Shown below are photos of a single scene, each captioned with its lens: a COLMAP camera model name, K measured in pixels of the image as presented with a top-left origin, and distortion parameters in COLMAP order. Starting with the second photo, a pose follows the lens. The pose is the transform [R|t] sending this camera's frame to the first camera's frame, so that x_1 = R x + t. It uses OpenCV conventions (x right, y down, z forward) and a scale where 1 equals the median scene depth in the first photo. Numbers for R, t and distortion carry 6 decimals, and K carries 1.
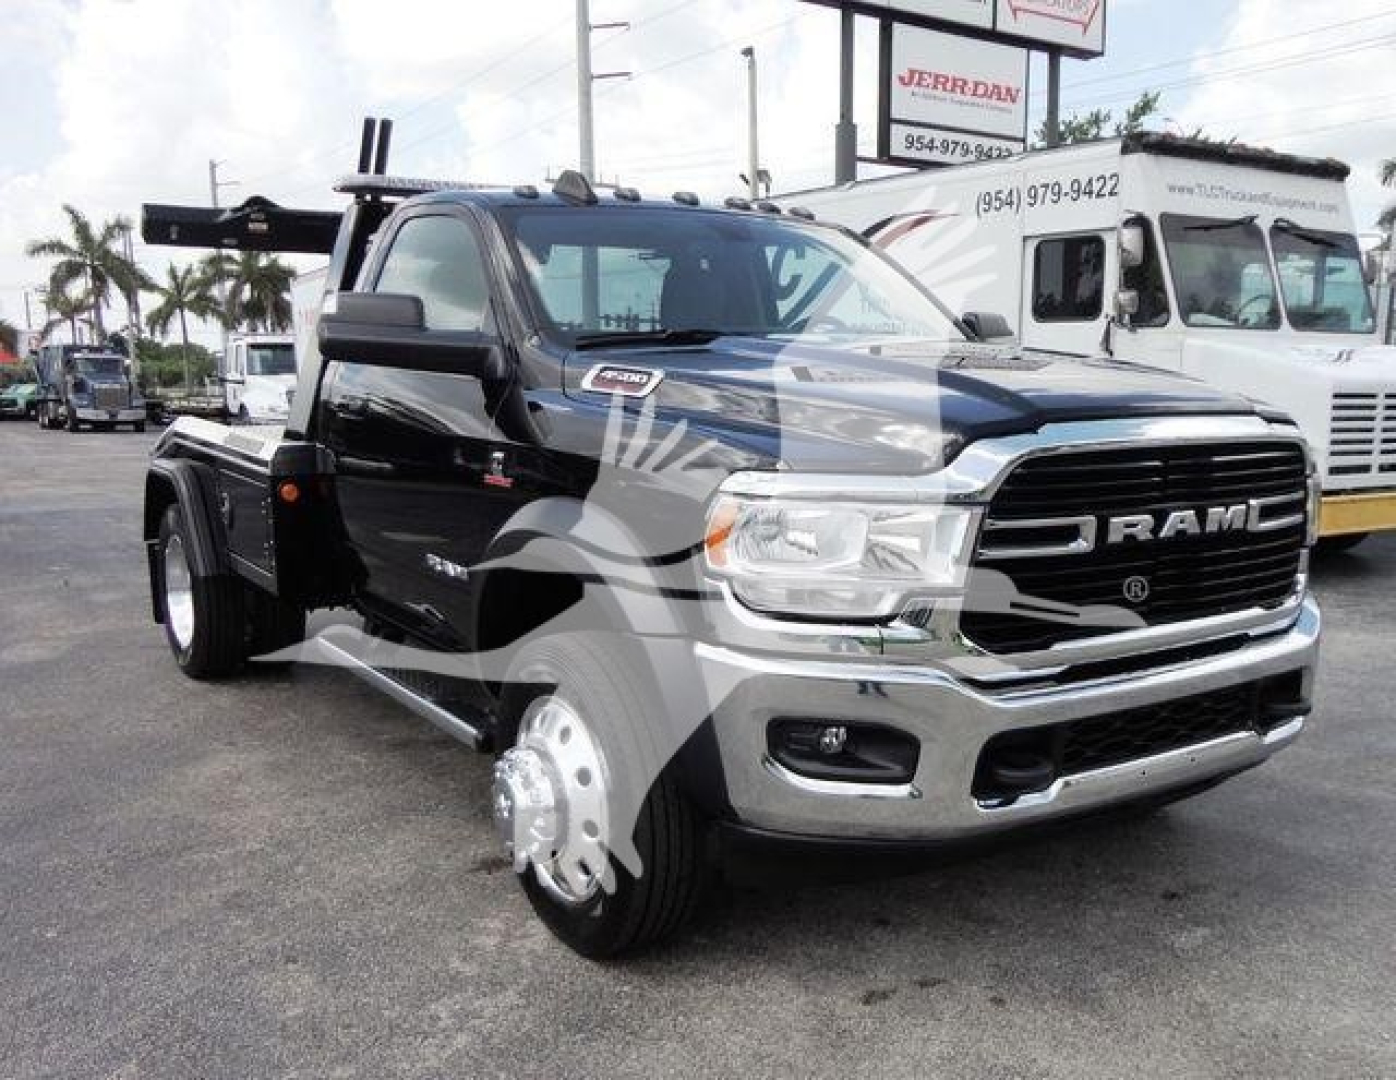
lens RADIAL K [[1326.5, 0, 799.7], [0, 1326.5, 630.2], [0, 0, 1]] dist [-0.017307, 0.014756]
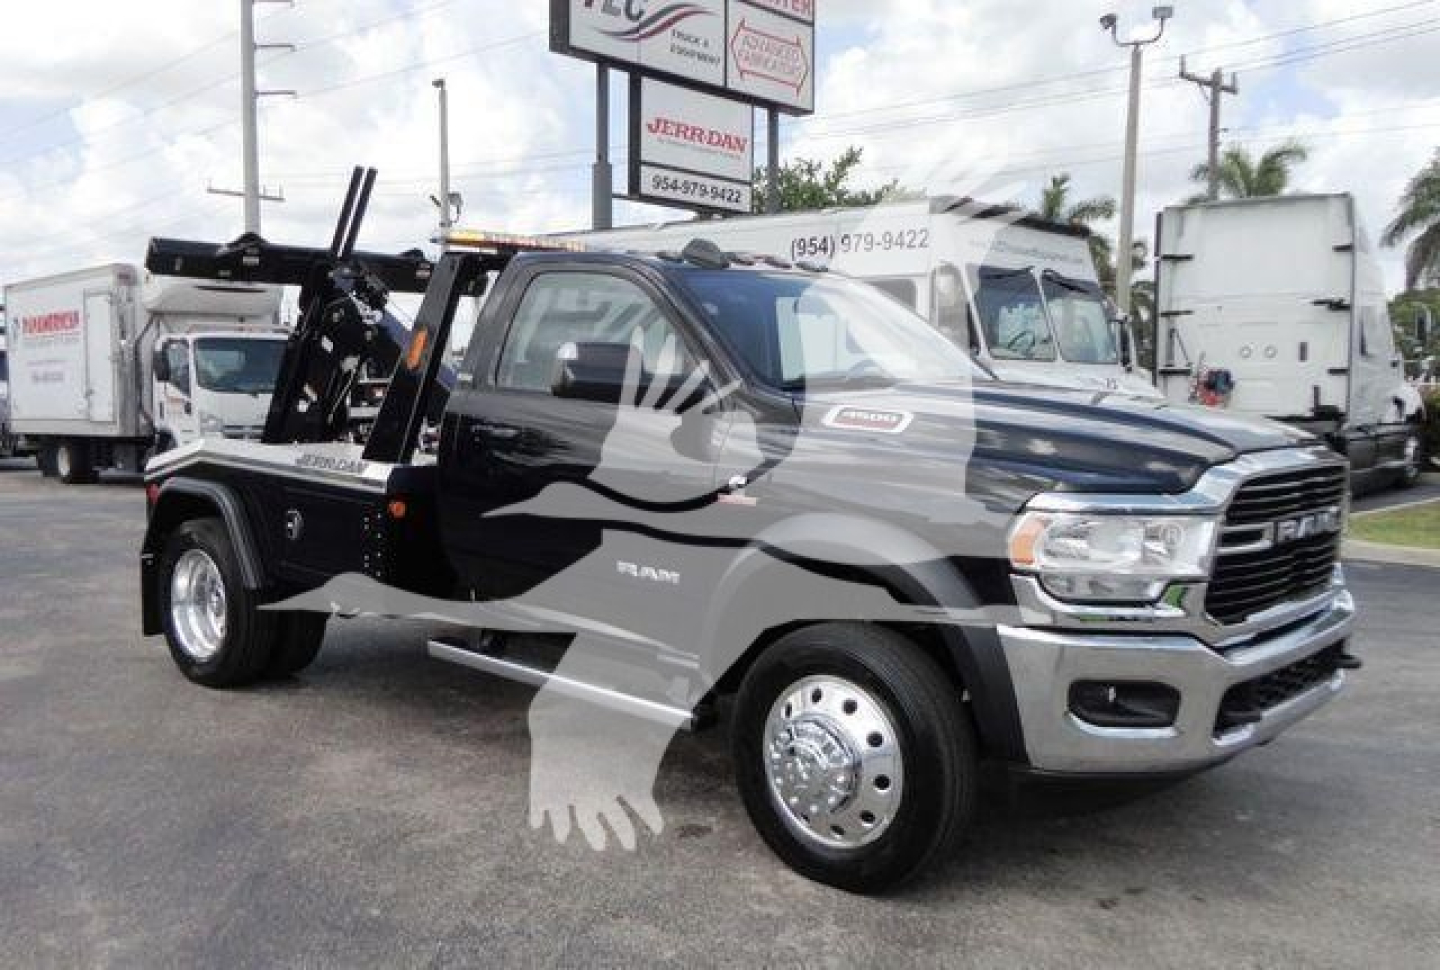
lens RADIAL K [[1297.9, 0, 720.0], [0, 1297.9, 485.0], [0, 0, 1]] dist [-0.014162, -0.001227]
pose [[0.976903, -0.007002, 0.213567, -0.185298], [0.031004, 0.993531, -0.109245, 0.001133], [-0.211421, 0.113343, 0.970801, -0.053944]]
